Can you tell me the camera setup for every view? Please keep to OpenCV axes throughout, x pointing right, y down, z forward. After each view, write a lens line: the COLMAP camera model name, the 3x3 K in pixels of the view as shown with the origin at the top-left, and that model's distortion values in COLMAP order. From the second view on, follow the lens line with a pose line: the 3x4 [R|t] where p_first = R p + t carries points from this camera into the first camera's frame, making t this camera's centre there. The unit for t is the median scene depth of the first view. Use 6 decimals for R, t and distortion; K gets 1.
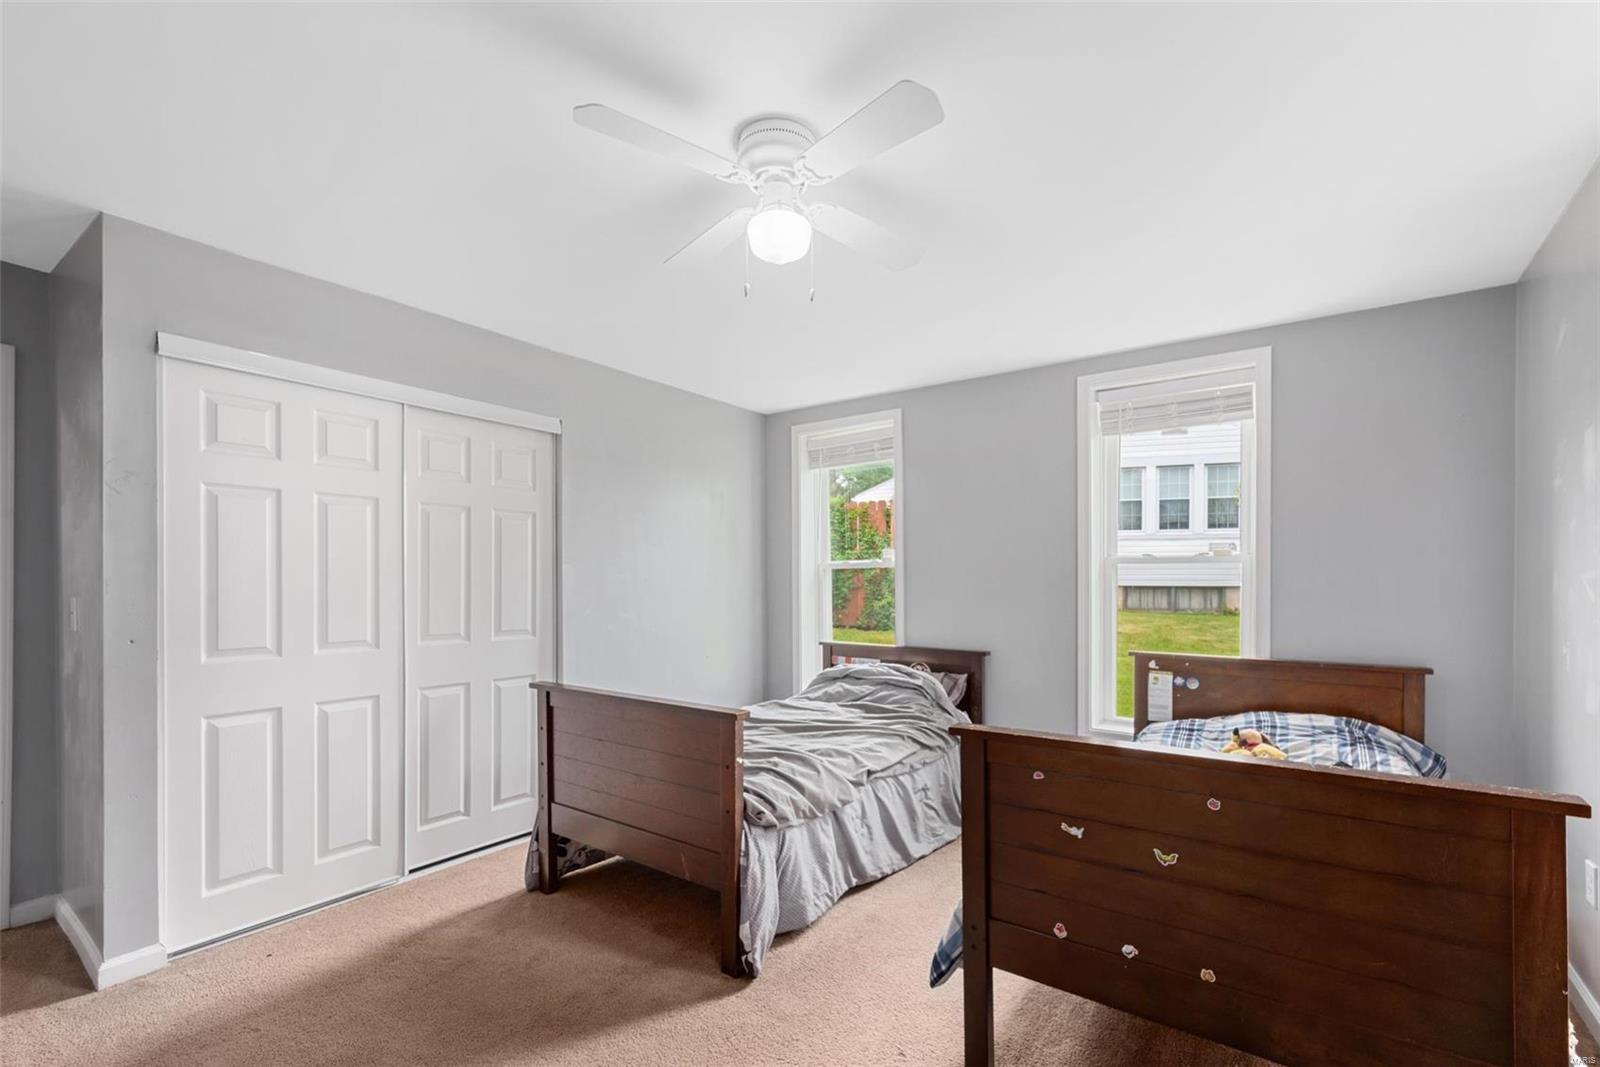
lens RADIAL K [[692.3, 0, 802.0], [0, 692.3, 573.4], [0, 0, 1]] dist [0.000389, -0.000090]
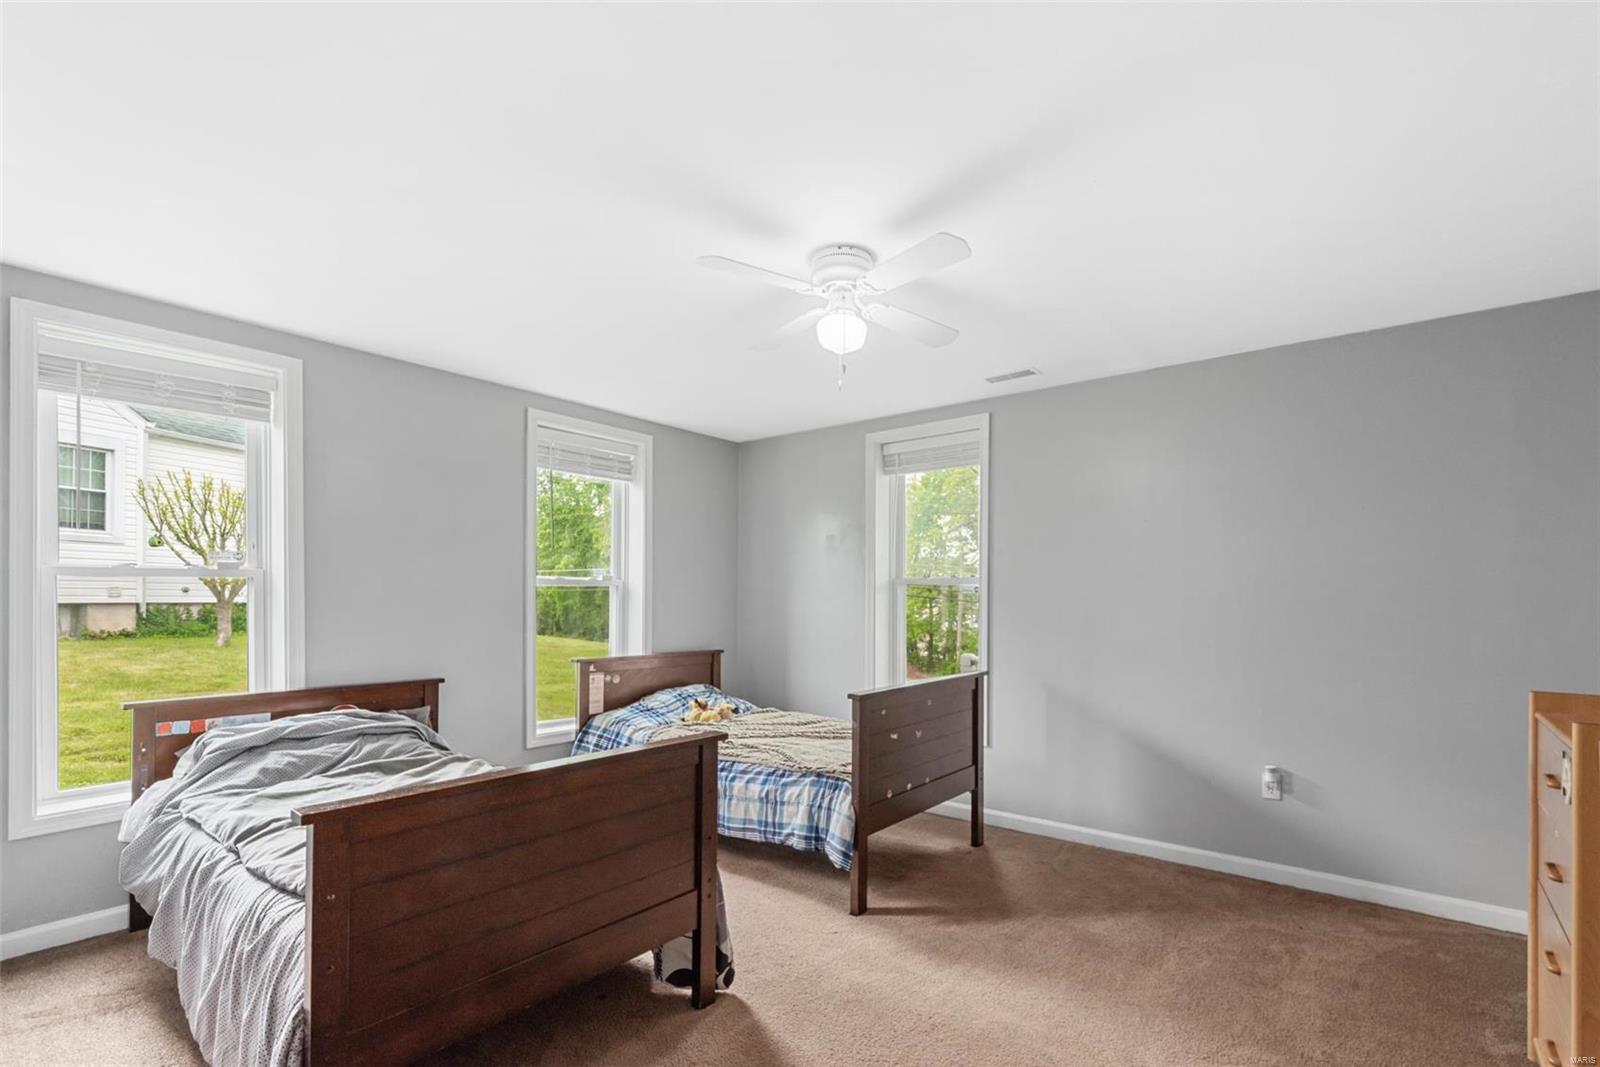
lens RADIAL K [[742.5, 0, 801.3], [0, 742.5, 604.9], [0, 0, 1]] dist [-0.001126, -0.000196]
pose [[0.046846, -0.007714, 0.998872, -0.782938], [-0.014304, 0.999862, 0.008392, 0.003858], [-0.998800, -0.014681, 0.046729, 0.569328]]
